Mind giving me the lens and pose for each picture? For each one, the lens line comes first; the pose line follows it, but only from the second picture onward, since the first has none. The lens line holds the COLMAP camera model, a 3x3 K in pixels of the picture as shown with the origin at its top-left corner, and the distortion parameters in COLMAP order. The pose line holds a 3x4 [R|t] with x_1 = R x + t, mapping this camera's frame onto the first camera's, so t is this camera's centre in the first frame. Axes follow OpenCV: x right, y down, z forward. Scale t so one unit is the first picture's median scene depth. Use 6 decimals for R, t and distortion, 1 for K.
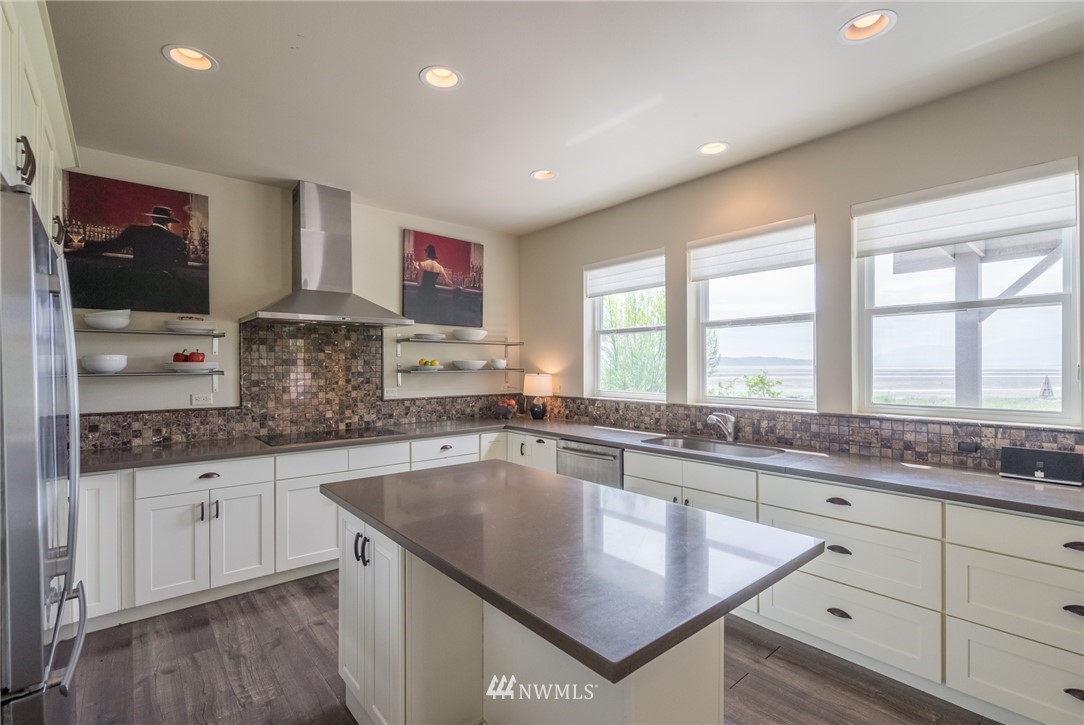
lens RADIAL K [[492.8, 0, 540.4], [0, 492.8, 364.1], [0, 0, 1]] dist [-0.009174, 0.000778]
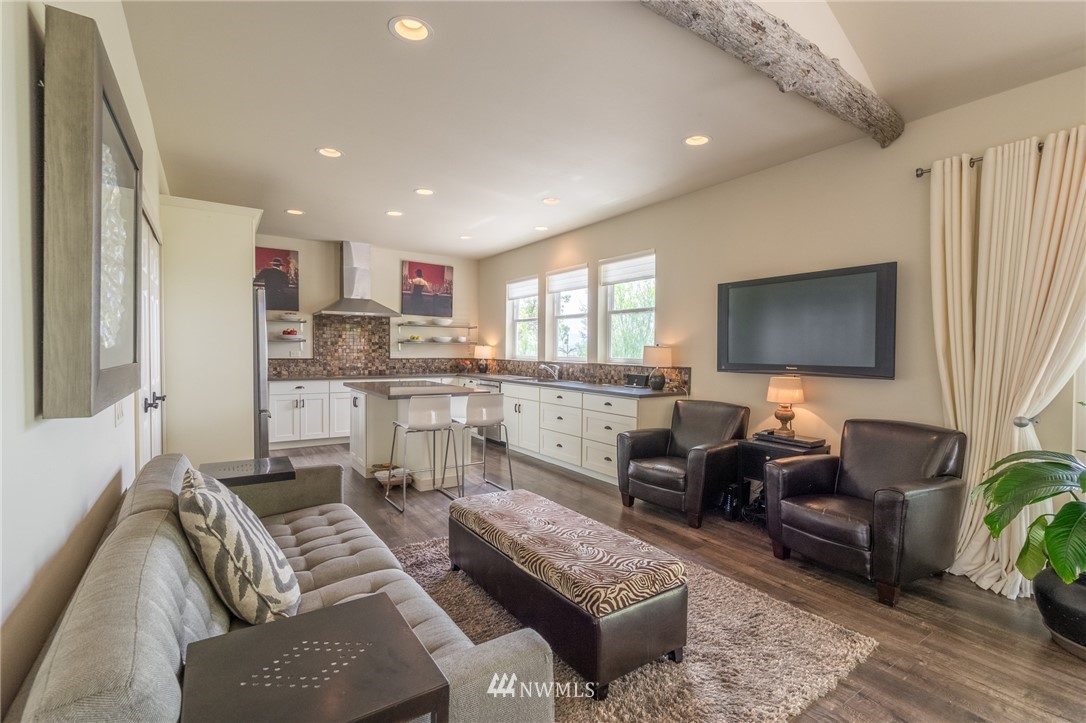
lens RADIAL K [[493.8, 0, 546.9], [0, 493.8, 358.3], [0, 0, 1]] dist [-0.009174, 0.000778]
pose [[0.994345, 0.014349, -0.105224, 0.447636], [-0.012203, 0.999705, 0.021010, 0.029378], [0.105495, -0.019607, 0.994227, -0.735037]]
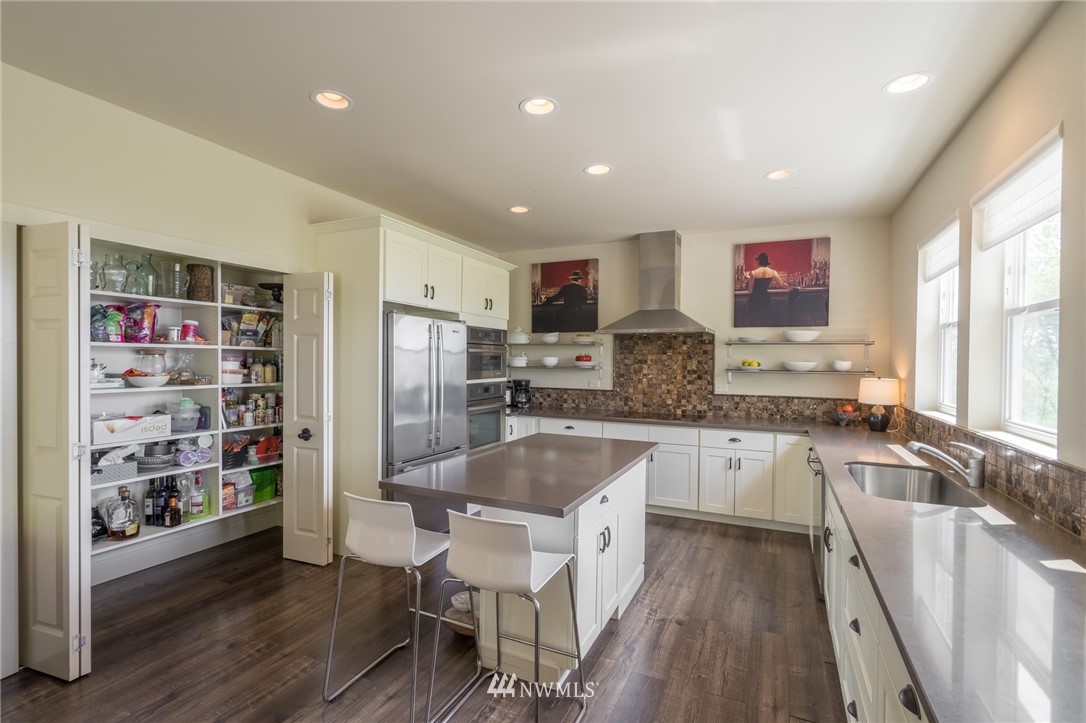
lens RADIAL K [[493.8, 0, 544.6], [0, 493.8, 363.0], [0, 0, 1]] dist [-0.009174, 0.000778]
pose [[0.411146, 0.015742, -0.911434, 0.619355], [-0.006910, 0.999876, 0.014152, -0.016806], [0.911544, 0.000480, 0.411203, 0.145944]]
